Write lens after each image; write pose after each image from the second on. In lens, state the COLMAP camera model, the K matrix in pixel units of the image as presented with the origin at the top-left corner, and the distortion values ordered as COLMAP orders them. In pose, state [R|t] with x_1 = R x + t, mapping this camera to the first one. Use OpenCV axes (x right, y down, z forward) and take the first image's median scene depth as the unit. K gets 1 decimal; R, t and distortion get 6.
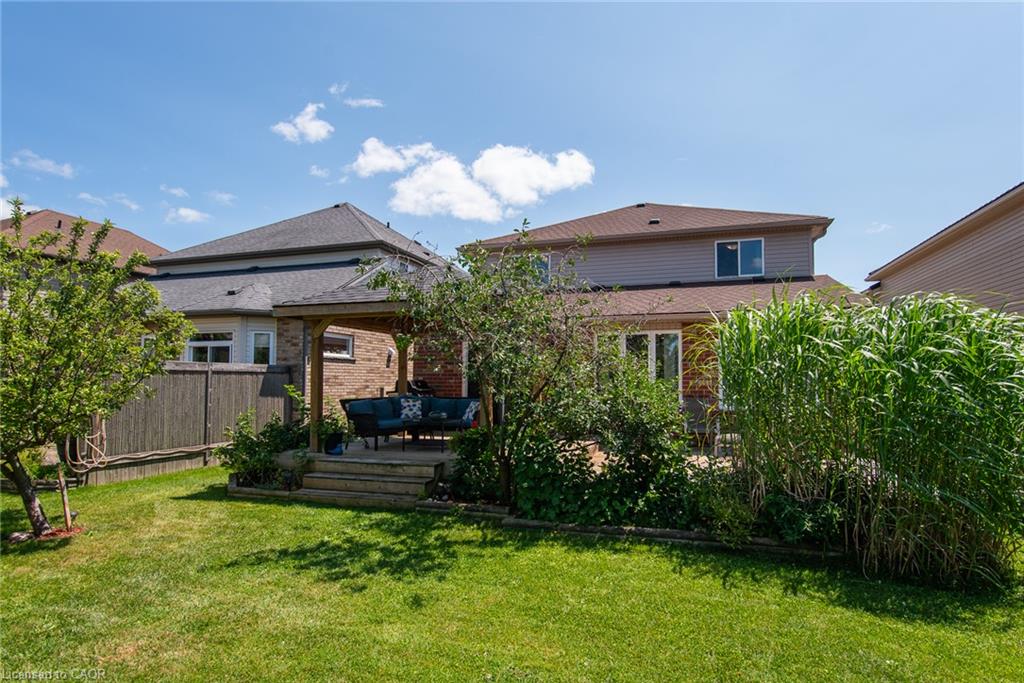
lens RADIAL K [[528.0, 0, 535.6], [0, 528.0, 379.2], [0, 0, 1]] dist [-0.004022, -0.000594]
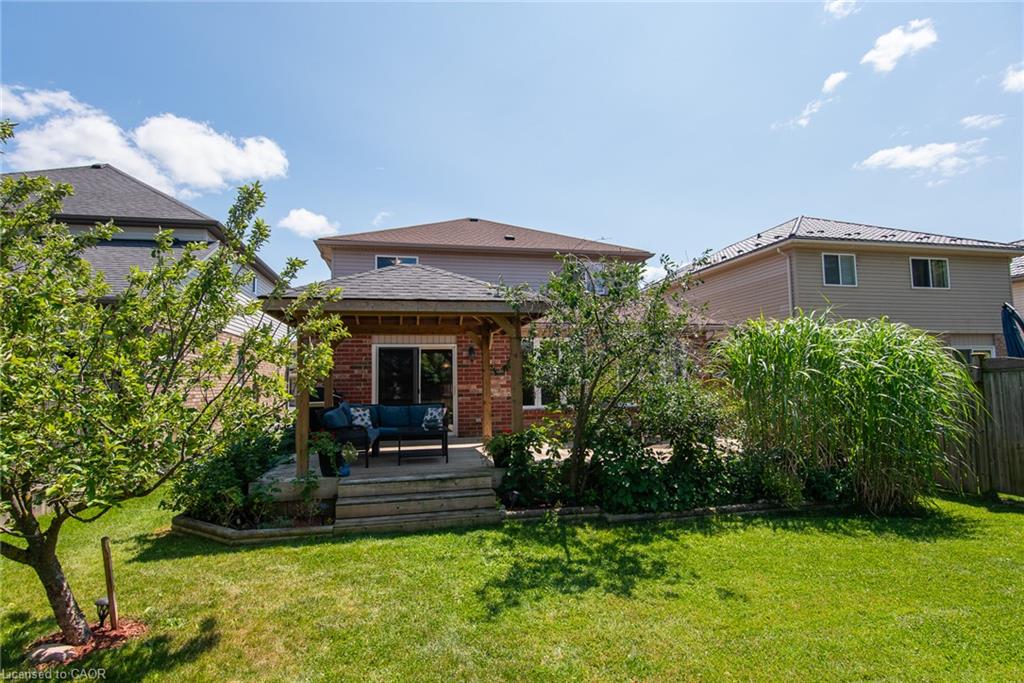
lens RADIAL K [[519.8, 0, 512.0], [0, 519.8, 341.5], [0, 0, 1]] dist [-0.002804, -0.000860]
pose [[0.881341, 0.019315, 0.472085, -0.599009], [0.016662, 0.997272, -0.071910, -0.009354], [-0.472186, 0.071243, 0.878615, 0.134673]]
